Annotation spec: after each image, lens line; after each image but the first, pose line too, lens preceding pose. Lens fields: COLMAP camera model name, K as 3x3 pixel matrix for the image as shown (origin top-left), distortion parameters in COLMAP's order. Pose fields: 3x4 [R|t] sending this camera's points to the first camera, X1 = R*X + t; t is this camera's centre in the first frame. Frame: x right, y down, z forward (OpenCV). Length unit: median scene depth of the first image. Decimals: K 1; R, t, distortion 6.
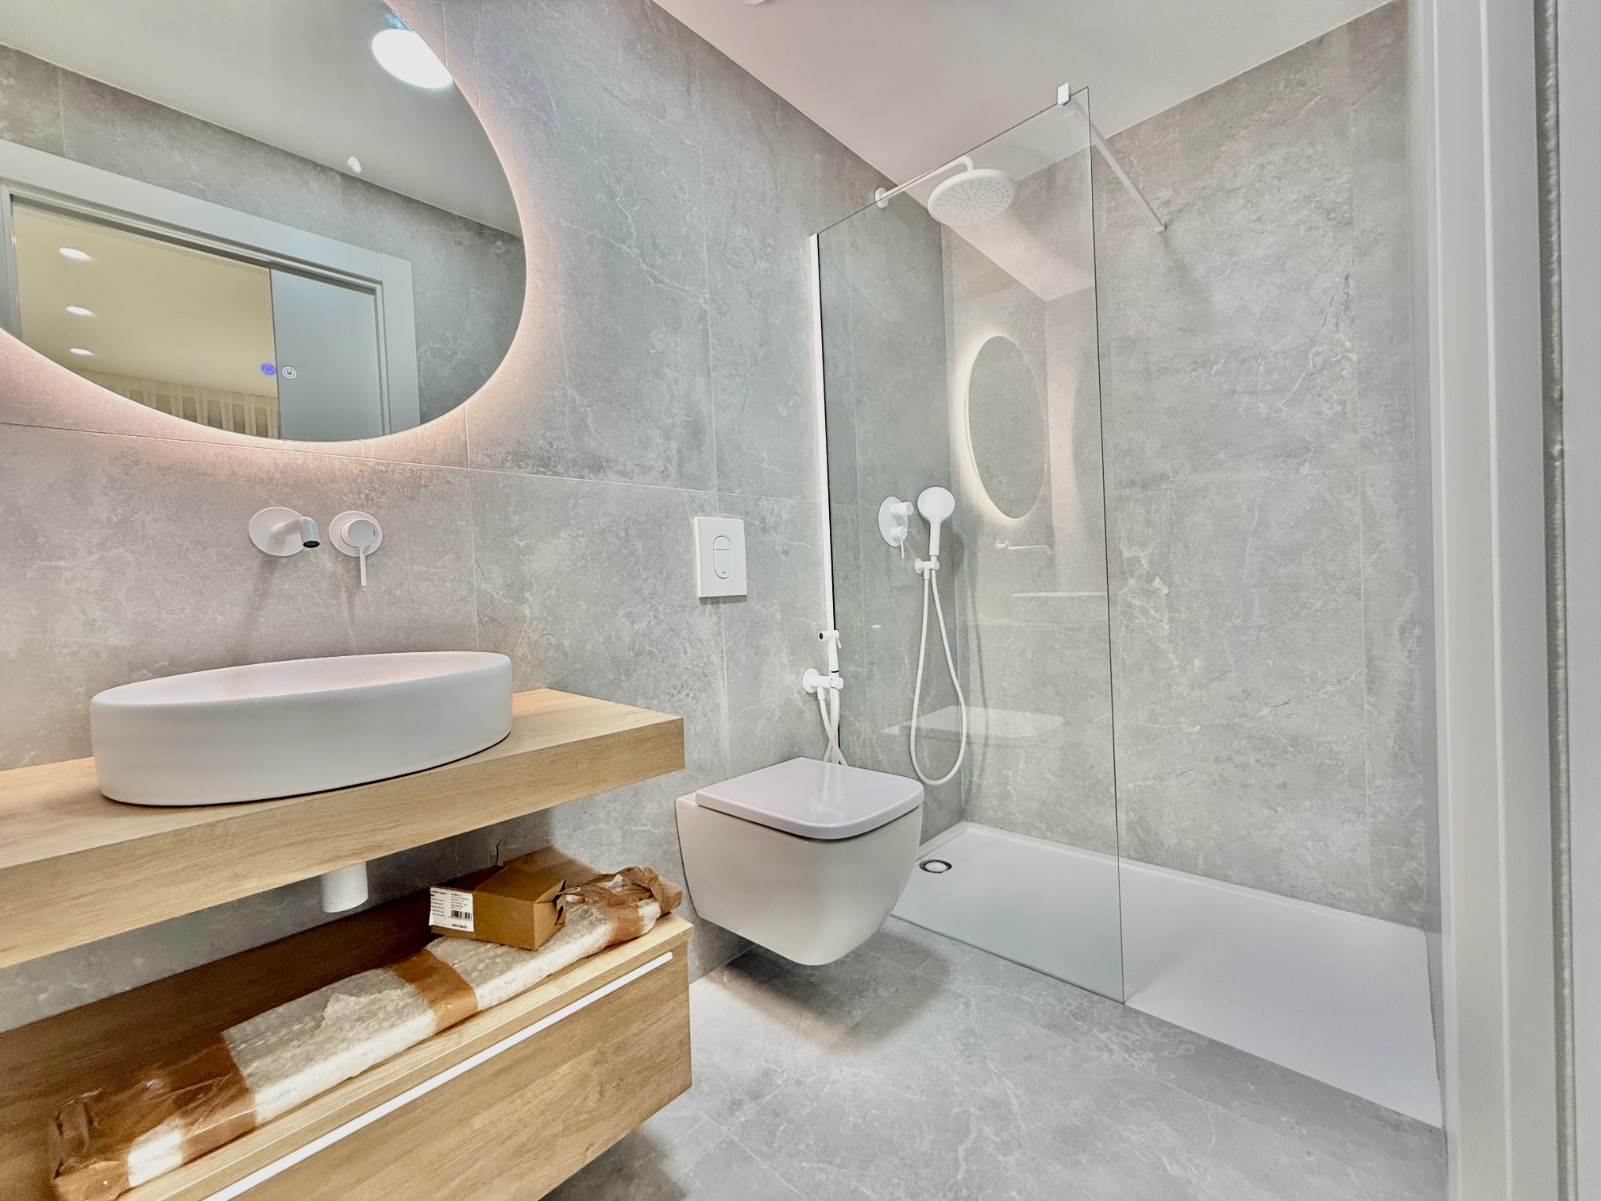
lens RADIAL K [[637.5, 0, 792.6], [0, 637.5, 599.0], [0, 0, 1]] dist [-0.000410, -0.000156]
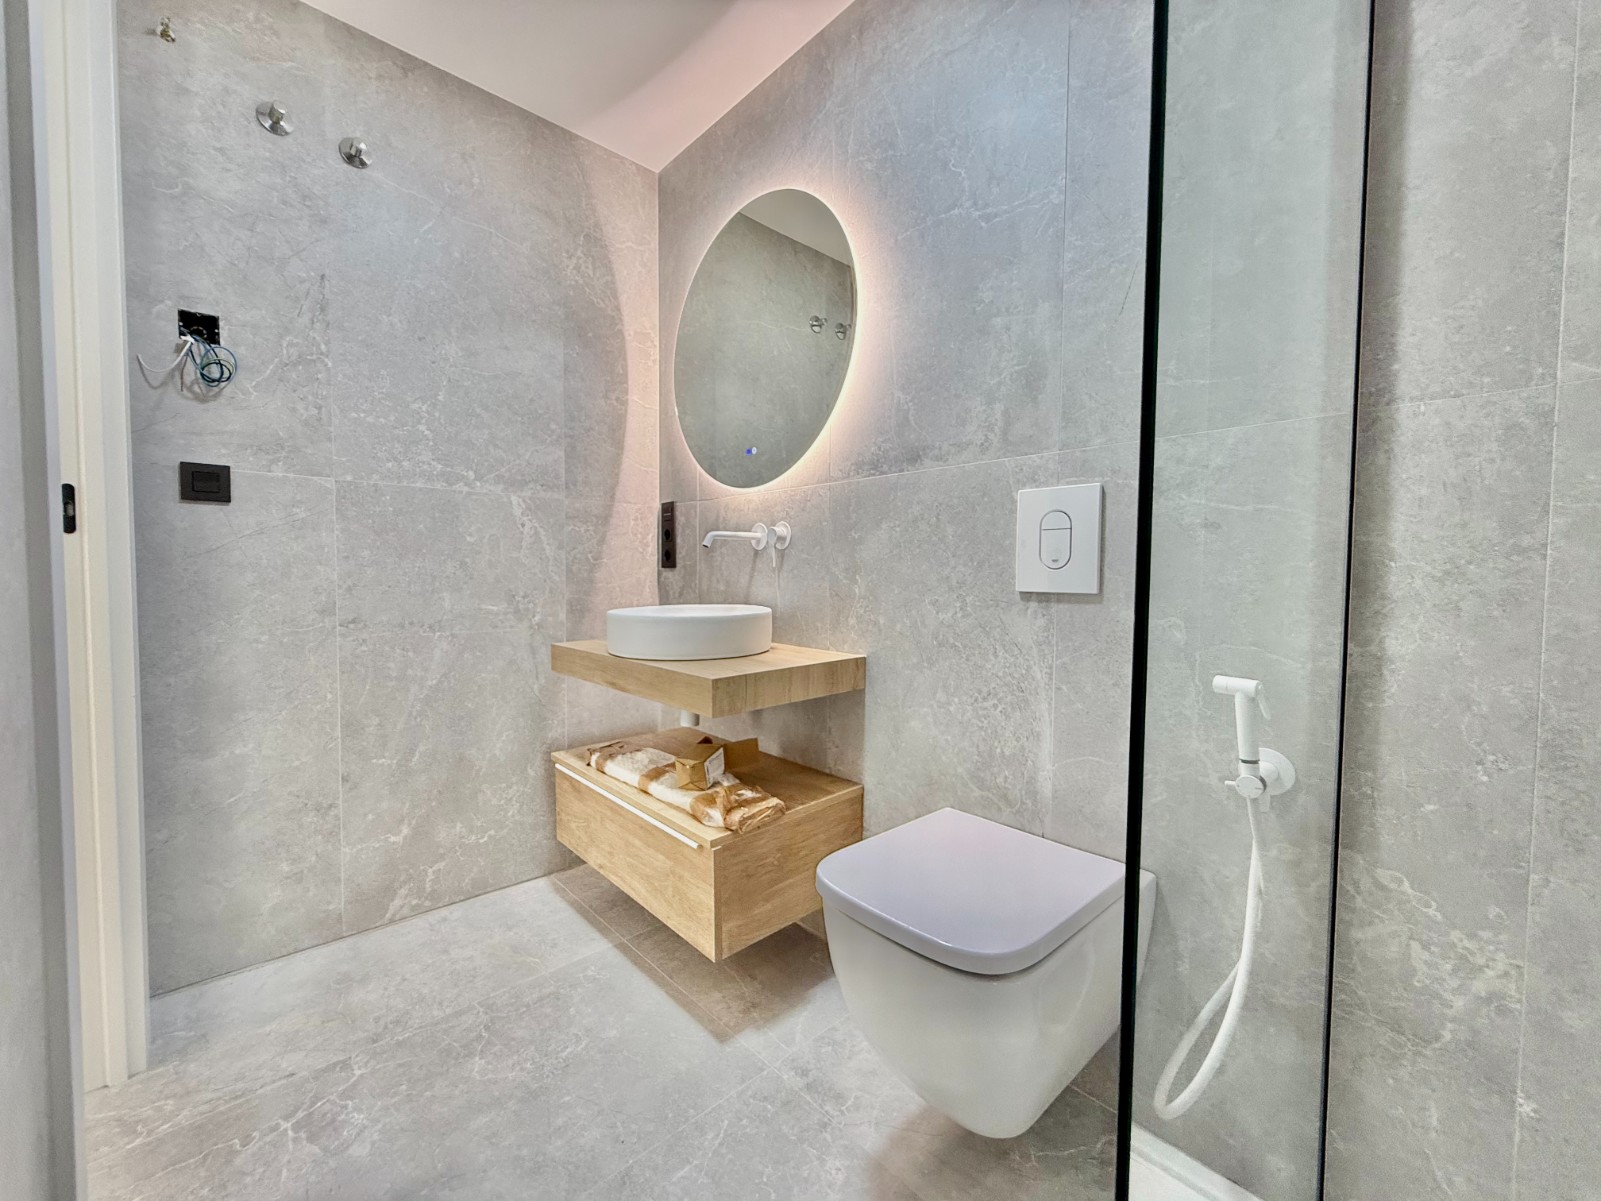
lens RADIAL K [[640.7, 0, 793.4], [0, 640.7, 598.8], [0, 0, 1]] dist [-0.002181, 0.000485]
pose [[-0.069598, 0.083285, -0.994092, 0.680411], [-0.026539, 0.996002, 0.085303, -0.055226], [0.997222, 0.032319, -0.067109, 0.783859]]
